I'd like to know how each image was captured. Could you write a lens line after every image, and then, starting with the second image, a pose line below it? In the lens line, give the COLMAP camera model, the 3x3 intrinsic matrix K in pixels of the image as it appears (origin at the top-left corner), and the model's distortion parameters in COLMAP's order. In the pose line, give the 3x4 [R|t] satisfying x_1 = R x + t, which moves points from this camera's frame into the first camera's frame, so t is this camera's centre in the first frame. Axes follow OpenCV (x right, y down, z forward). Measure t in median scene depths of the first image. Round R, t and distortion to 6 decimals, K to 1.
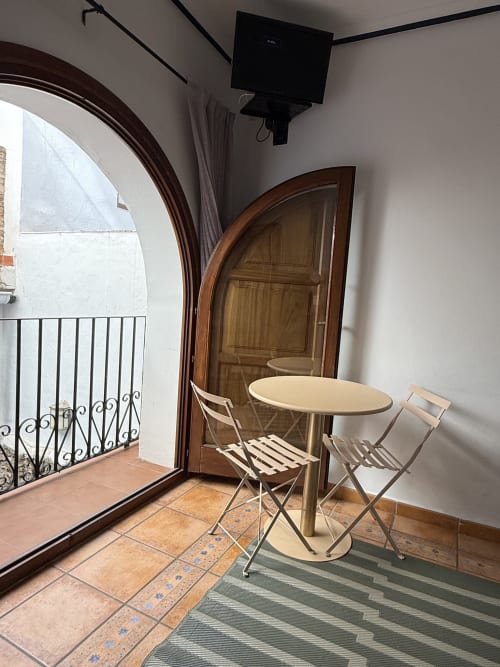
lens RADIAL K [[415.1, 0, 251.1], [0, 415.1, 338.7], [0, 0, 1]] dist [0.078088, -0.076822]
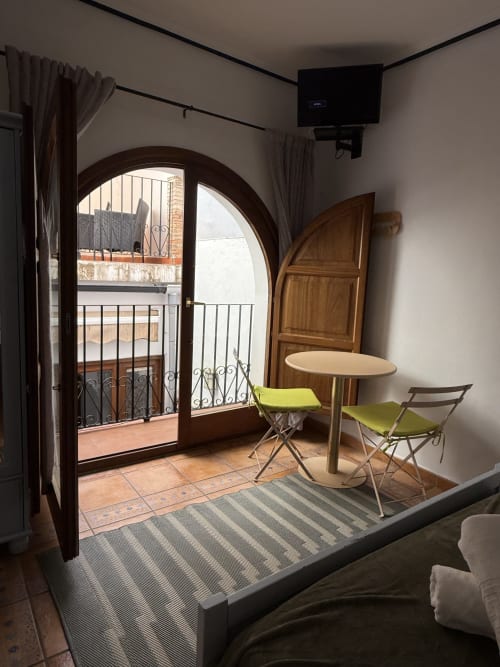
lens RADIAL K [[437.9, 0, 250.0], [0, 437.9, 333.5], [0, 0, 1]] dist [0.003788, 0.000975]
pose [[0.885897, 0.035532, -0.462520, 0.433244], [-0.029157, 0.999356, 0.020928, 0.012964], [0.462965, -0.005054, 0.886362, -0.244729]]
